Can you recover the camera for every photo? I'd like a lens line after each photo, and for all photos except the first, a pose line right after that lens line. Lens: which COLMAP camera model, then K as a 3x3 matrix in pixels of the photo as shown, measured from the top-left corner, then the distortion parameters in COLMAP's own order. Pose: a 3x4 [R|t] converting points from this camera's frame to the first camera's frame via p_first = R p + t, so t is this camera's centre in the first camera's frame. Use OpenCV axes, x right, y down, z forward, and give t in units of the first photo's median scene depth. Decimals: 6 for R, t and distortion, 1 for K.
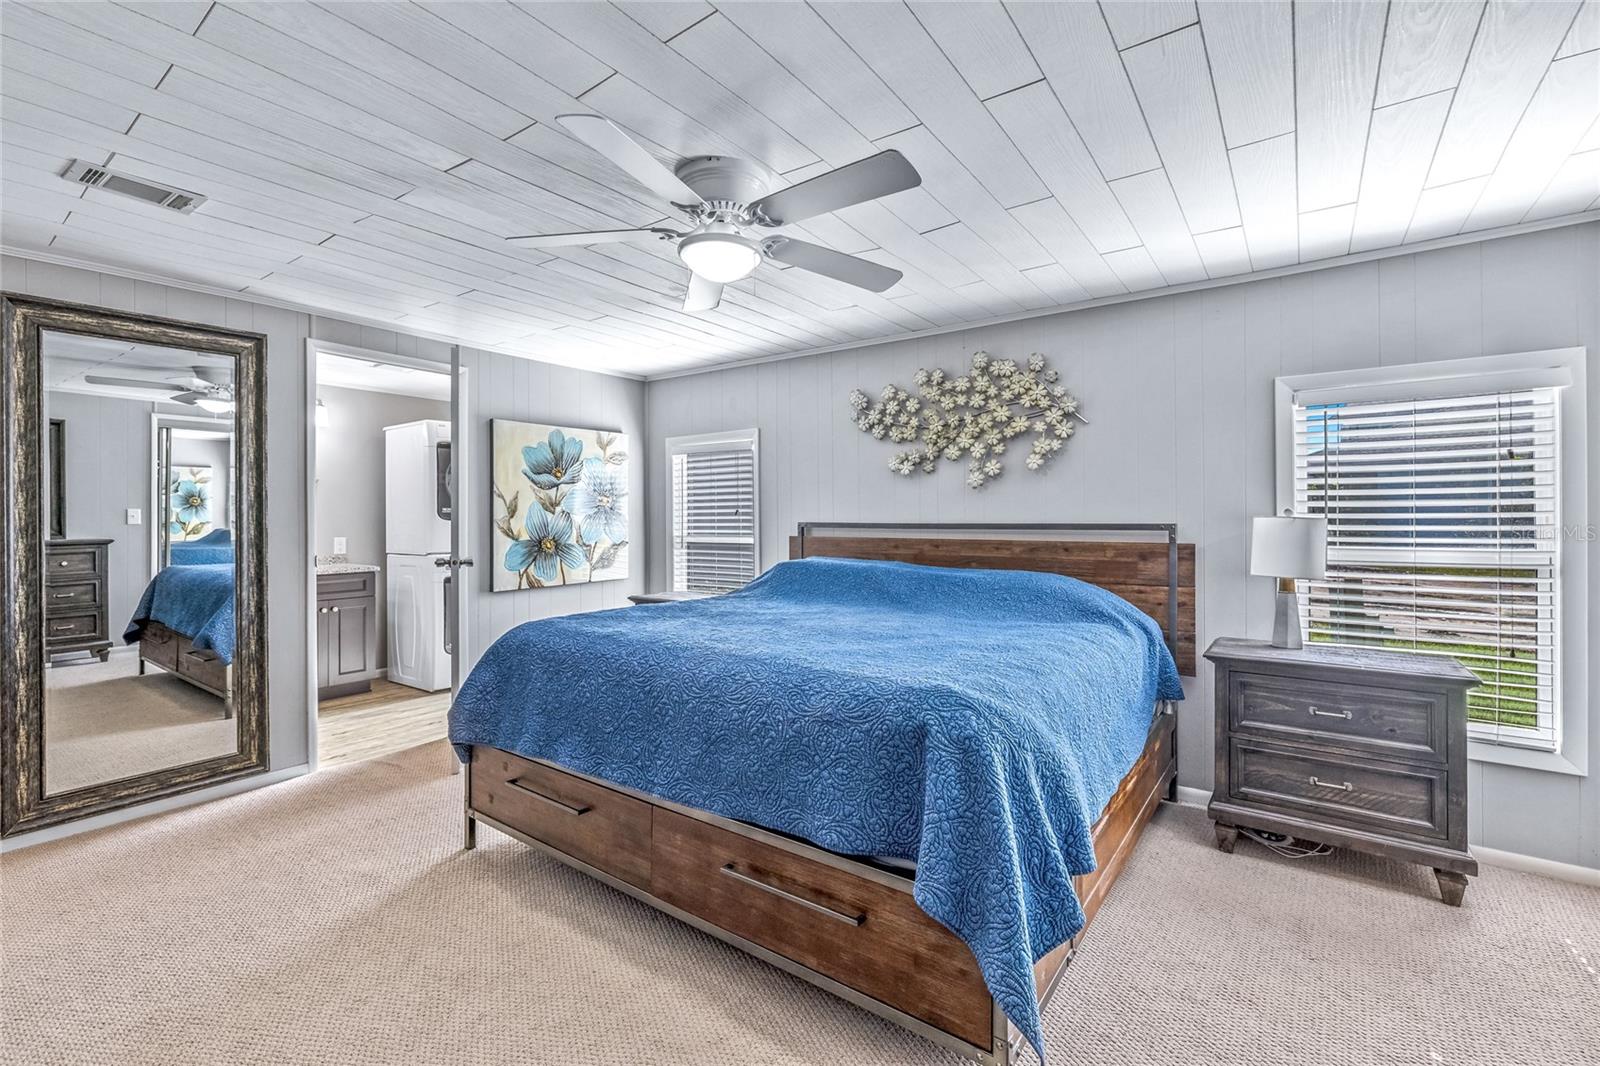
lens RADIAL K [[691.9, 0, 794.4], [0, 691.9, 528.4], [0, 0, 1]] dist [-0.001338, 0.000075]
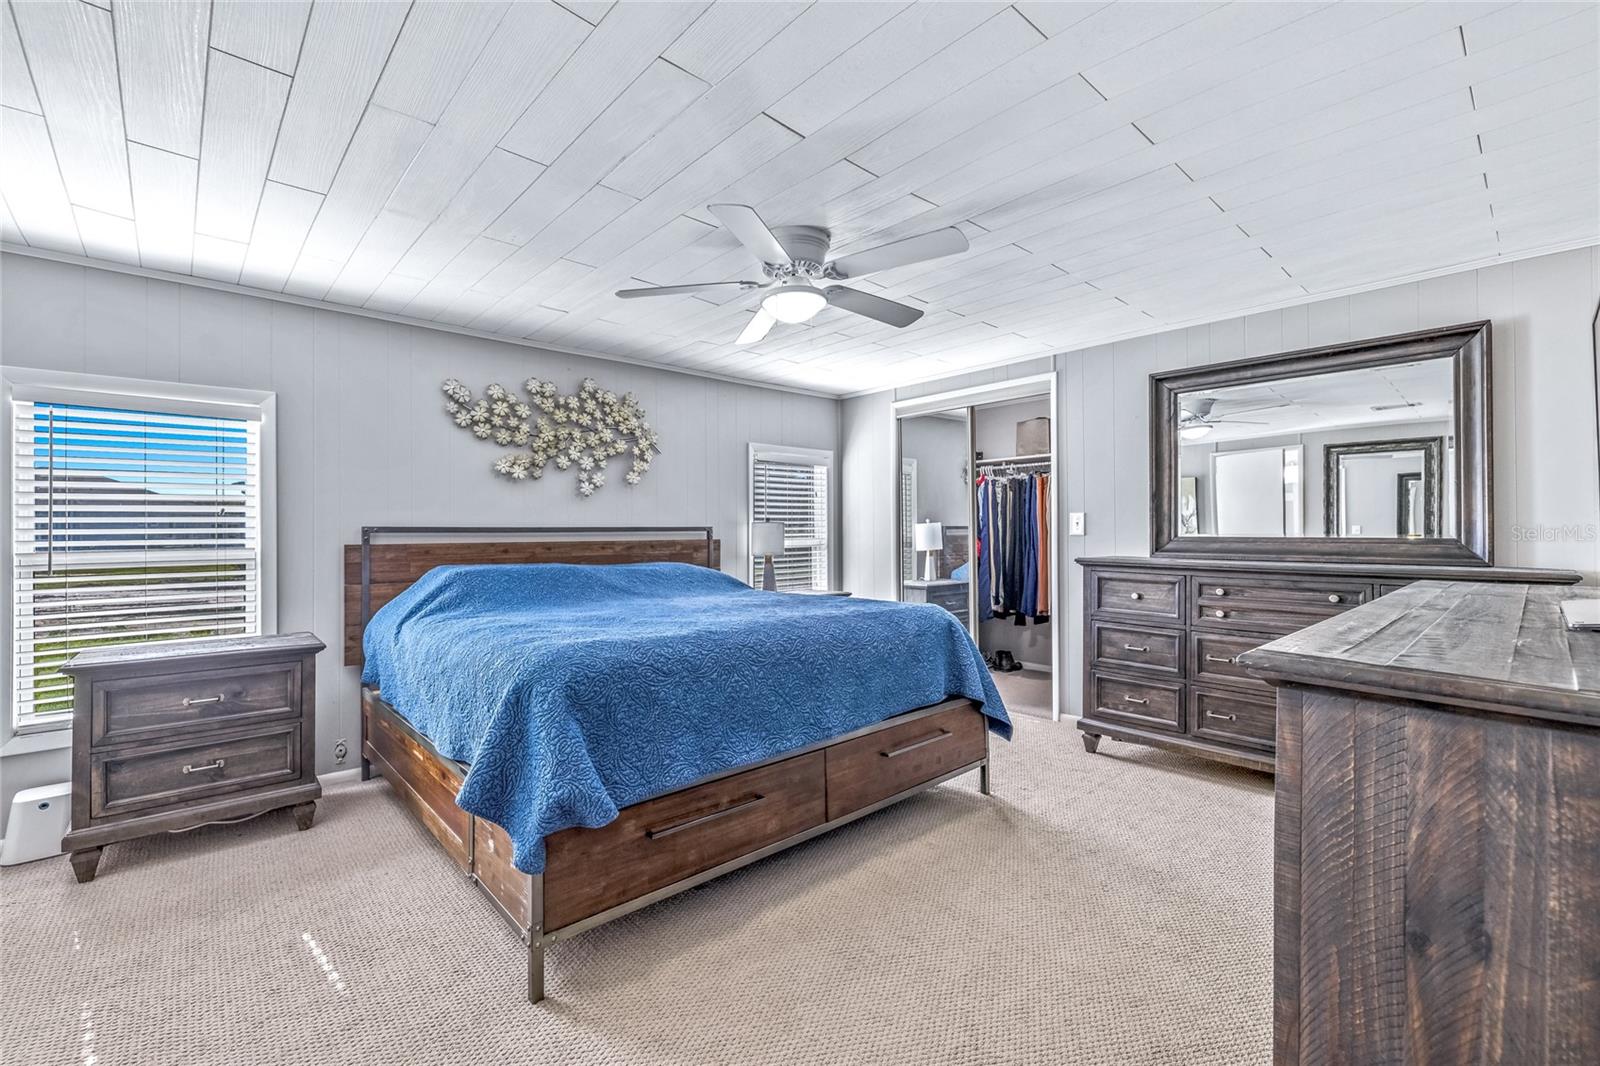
lens RADIAL K [[691.9, 0, 792.9], [0, 691.9, 525.8], [0, 0, 1]] dist [-0.001338, 0.000075]
pose [[0.200094, 0.001942, 0.979775, -0.783582], [0.012984, 0.999905, -0.004633, 0.000656], [-0.979691, 0.013648, 0.200050, 0.432991]]
